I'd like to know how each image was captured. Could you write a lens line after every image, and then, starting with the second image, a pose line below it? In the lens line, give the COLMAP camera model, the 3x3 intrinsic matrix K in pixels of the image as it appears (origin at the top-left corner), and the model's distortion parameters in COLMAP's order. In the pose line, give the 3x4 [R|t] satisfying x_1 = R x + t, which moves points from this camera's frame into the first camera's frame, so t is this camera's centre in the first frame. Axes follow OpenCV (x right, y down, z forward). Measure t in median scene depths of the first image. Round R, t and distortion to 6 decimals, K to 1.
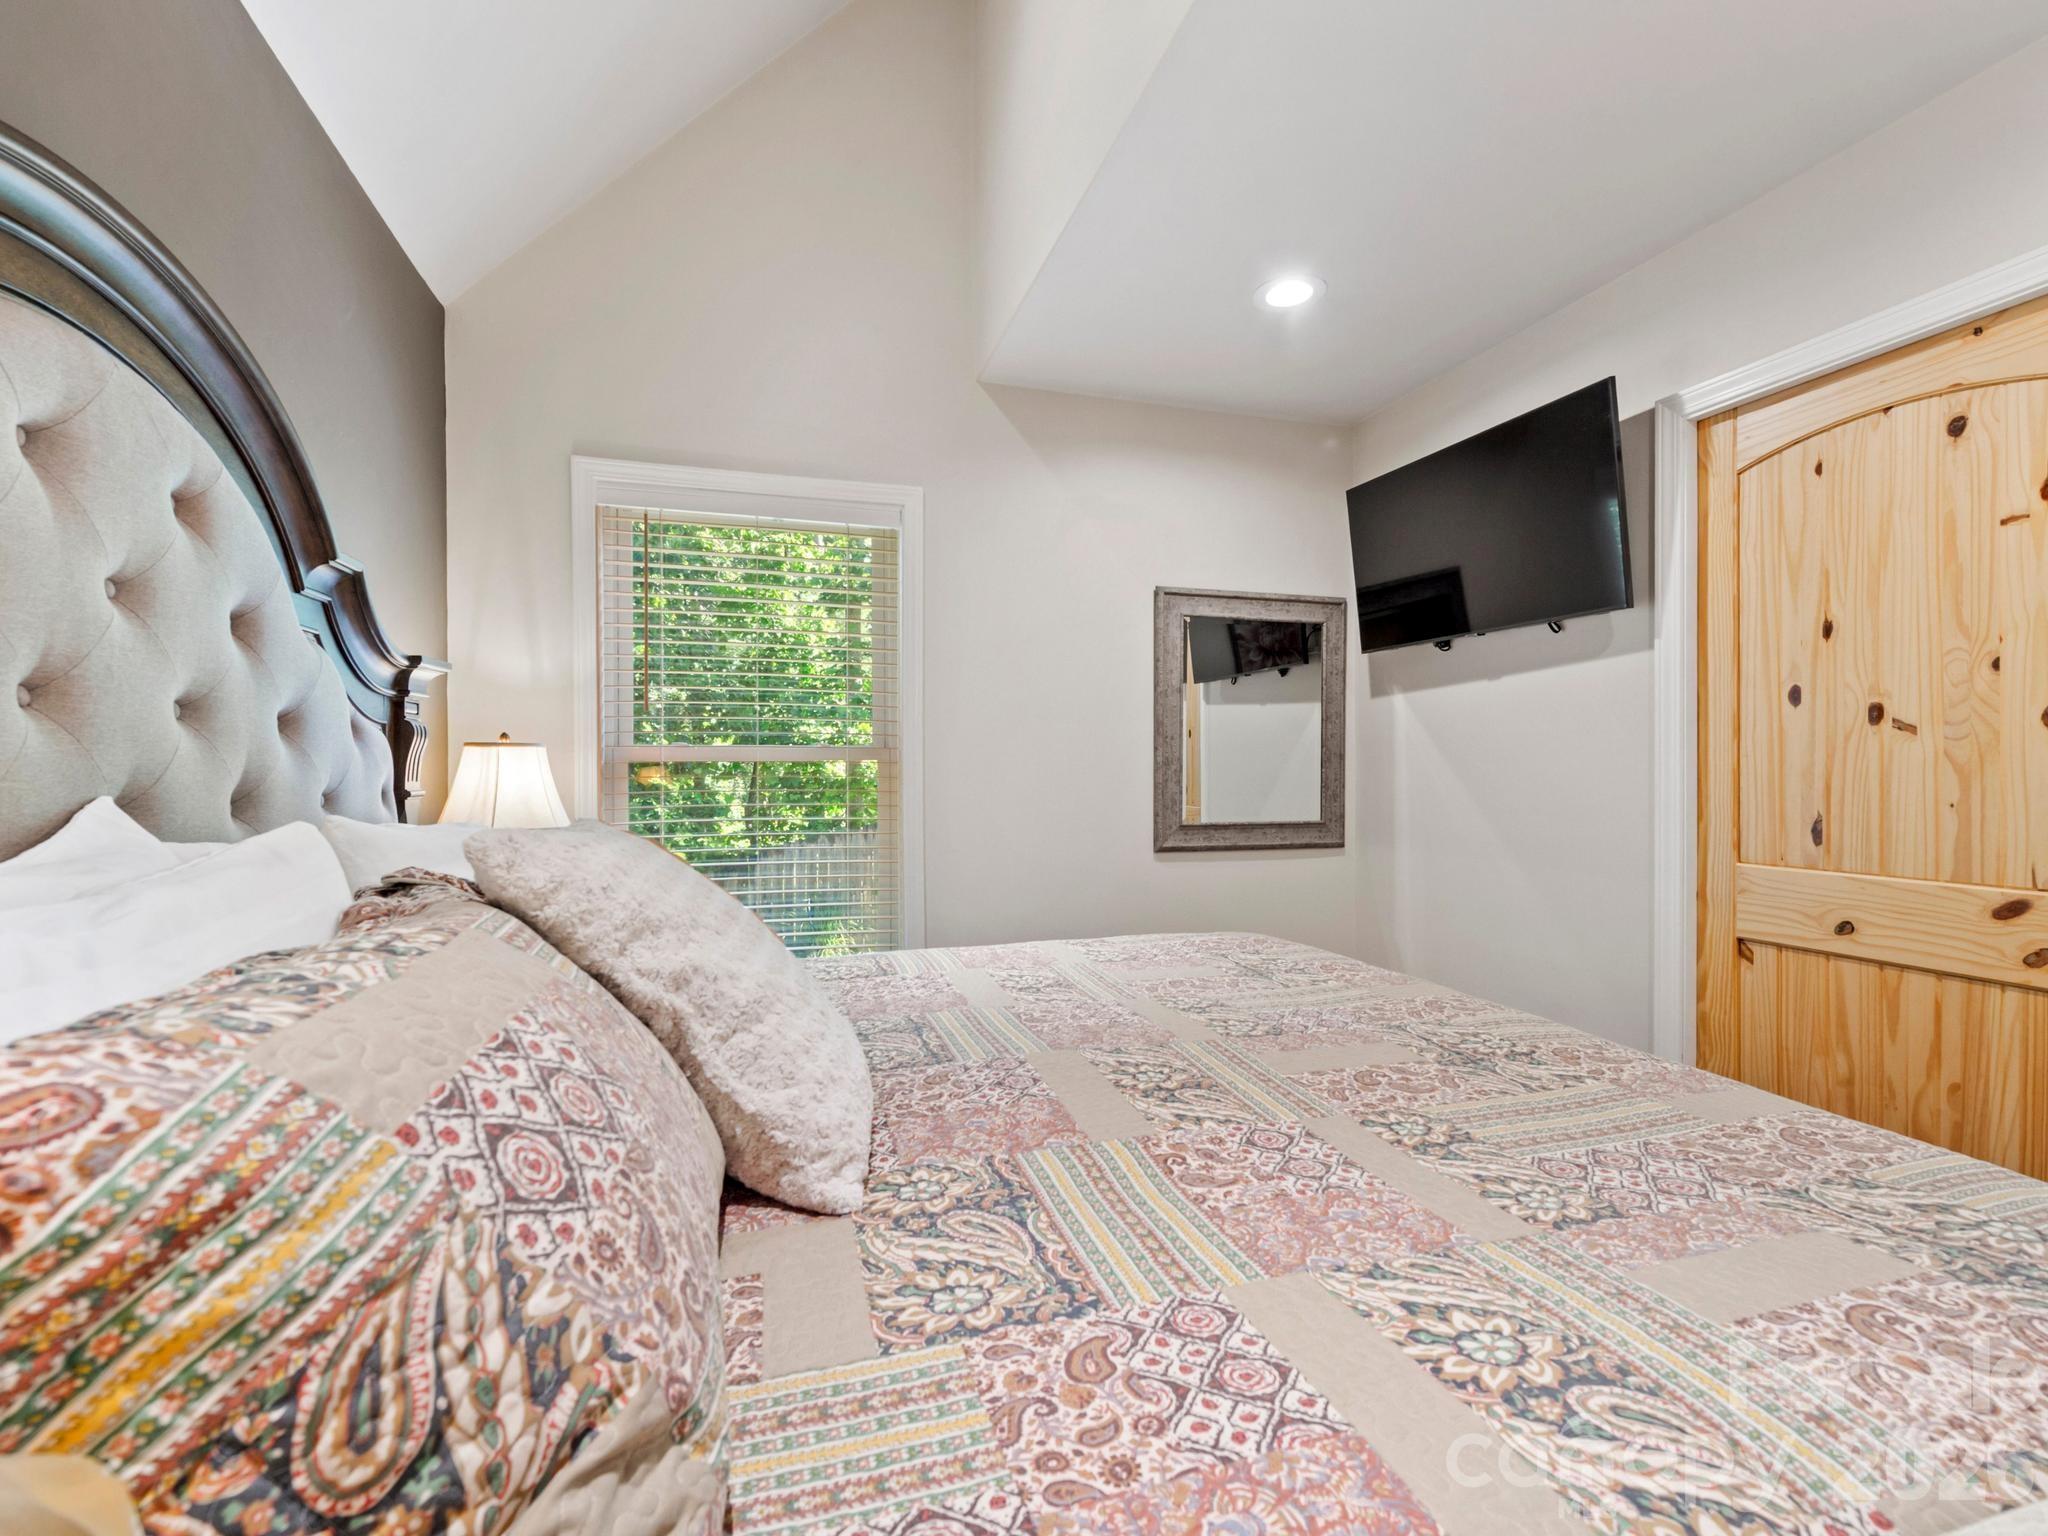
lens RADIAL K [[916.9, 0, 1025.4], [0, 916.9, 761.8], [0, 0, 1]] dist [0.020082, -0.008021]
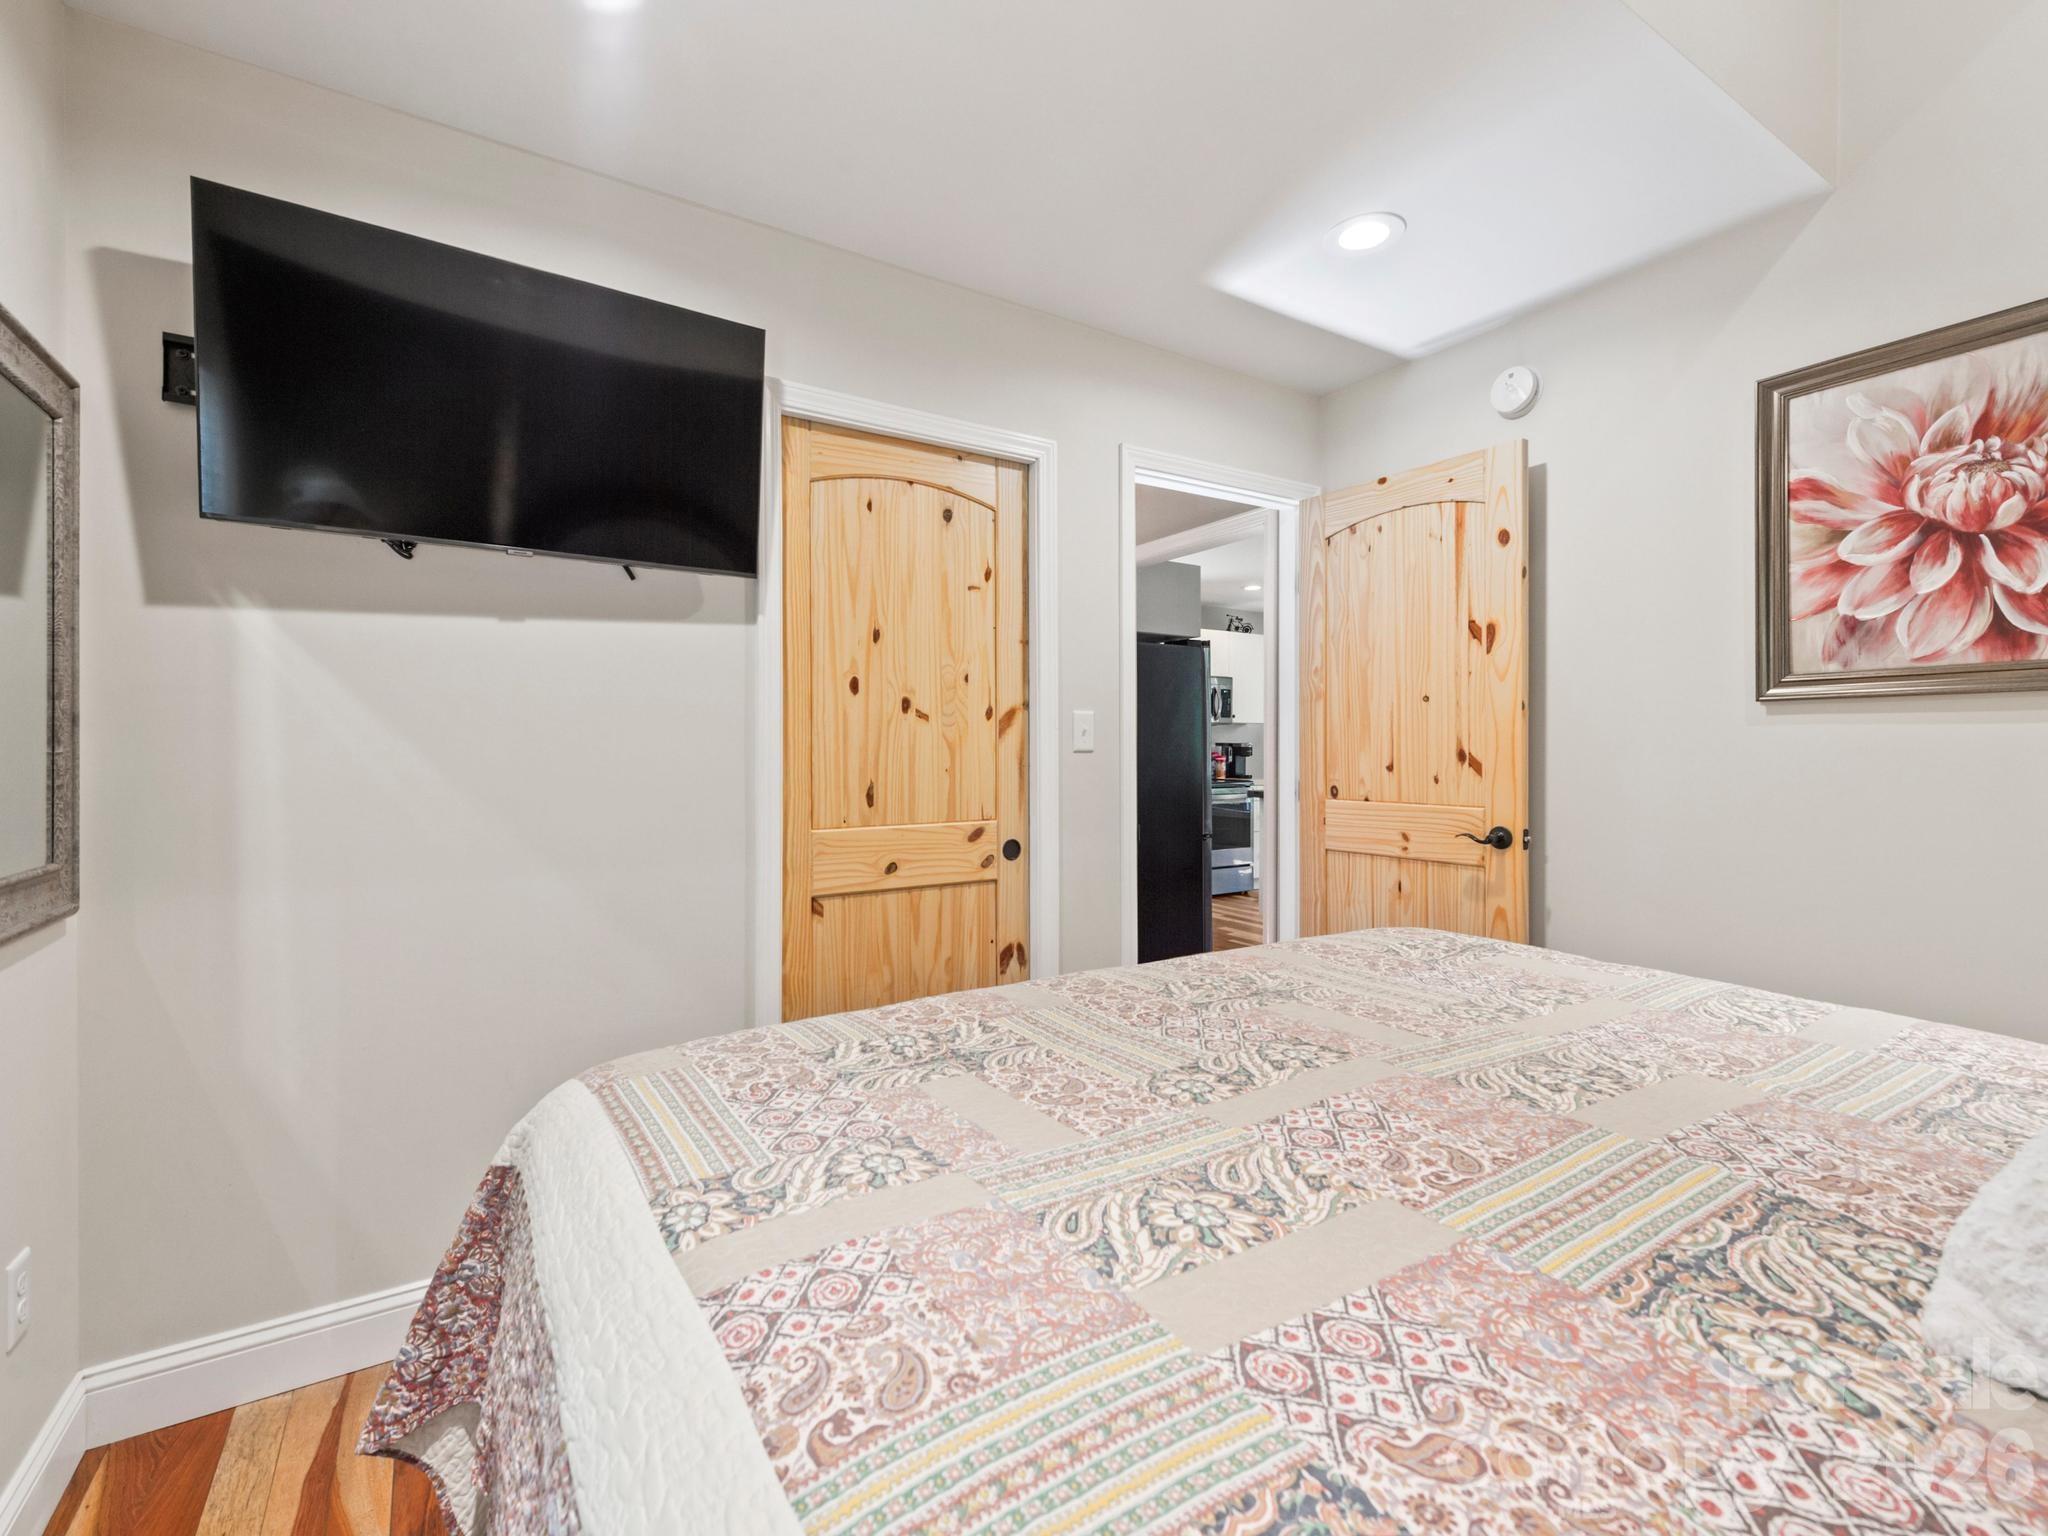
lens RADIAL K [[916.9, 0, 1023.9], [0, 916.9, 770.0], [0, 0, 1]] dist [0.020082, -0.008021]
pose [[-0.289387, -0.003587, 0.957206, -0.406989], [0.008608, 0.999943, 0.006350, 0.035425], [-0.957174, 0.010077, -0.289339, 1.205160]]
